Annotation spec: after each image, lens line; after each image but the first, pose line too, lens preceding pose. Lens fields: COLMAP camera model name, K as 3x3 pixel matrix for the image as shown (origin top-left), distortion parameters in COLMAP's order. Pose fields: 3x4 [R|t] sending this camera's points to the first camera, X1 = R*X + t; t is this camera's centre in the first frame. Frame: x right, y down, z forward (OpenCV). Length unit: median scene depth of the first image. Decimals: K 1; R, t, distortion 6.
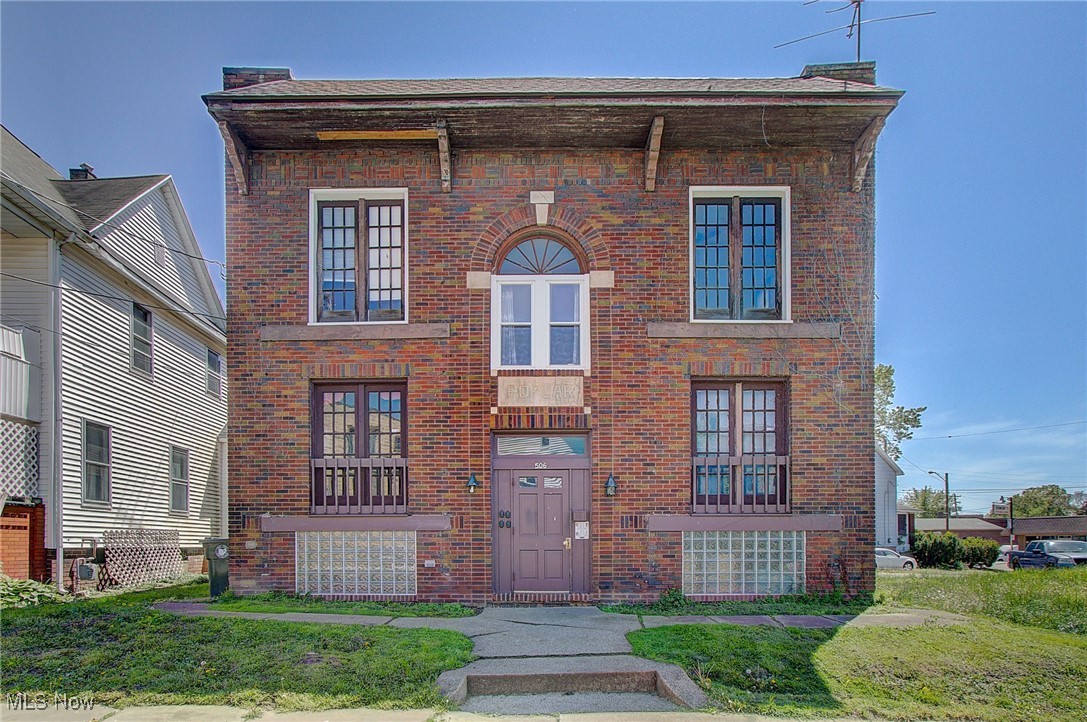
lens RADIAL K [[525.3, 0, 543.5], [0, 525.3, 361.0], [0, 0, 1]] dist [-0.001847, -0.012816]
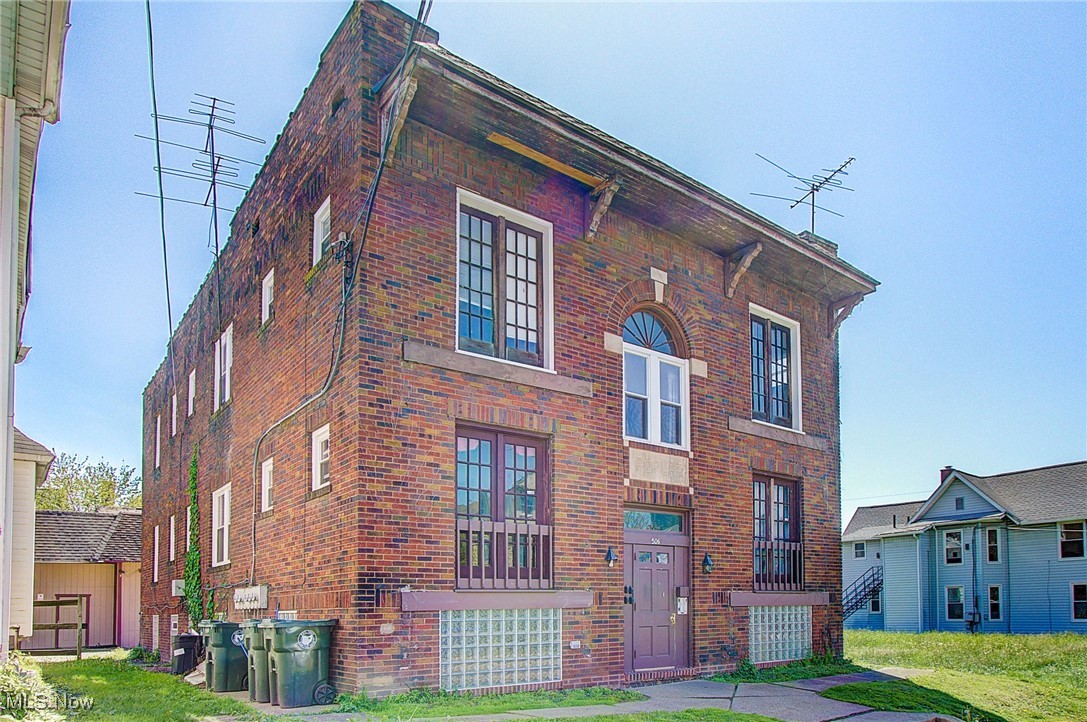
lens RADIAL K [[635.7, 0, 543.5], [0, 635.7, 361.0], [0, 0, 1]] dist [-0.031600, 0.000311]
pose [[0.810912, 0.207054, 0.547312, -0.899392], [-0.165779, 0.978276, -0.124469, 0.046624], [-0.561194, 0.010200, 0.827622, 0.110856]]
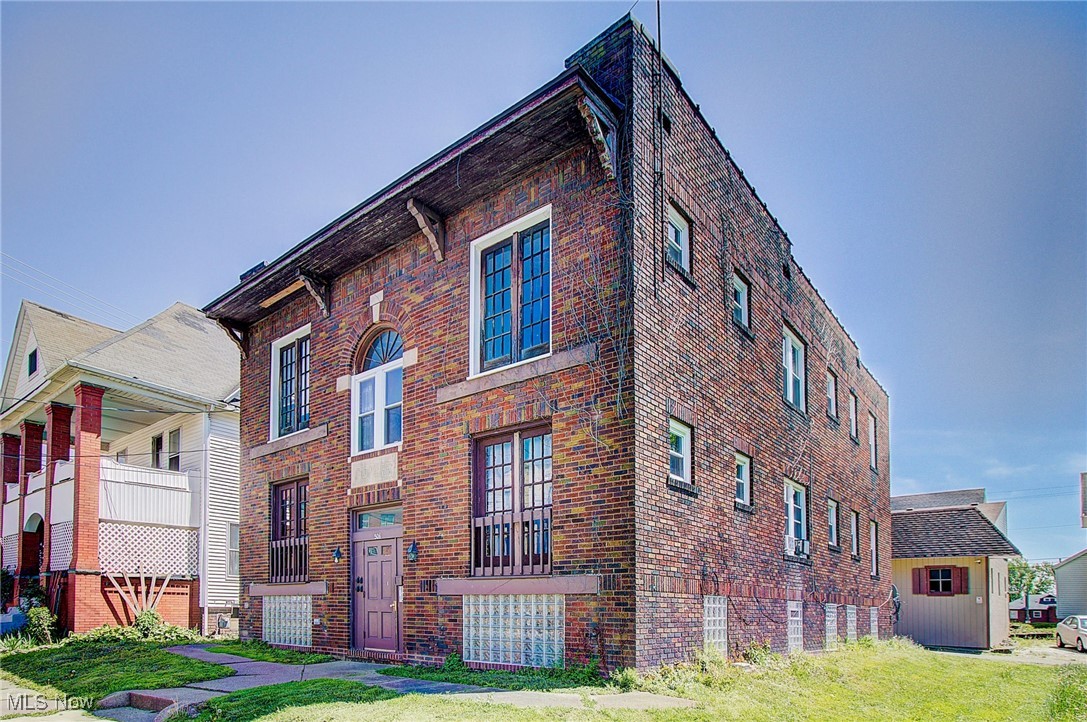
lens RADIAL K [[584.2, 0, 543.5], [0, 584.2, 361.0], [0, 0, 1]] dist [-0.042292, 0.000019]
pose [[0.787104, -0.237336, -0.569332, 1.056632], [0.199181, 0.971360, -0.129561, 0.063703], [0.583776, -0.011422, 0.811834, 0.195023]]
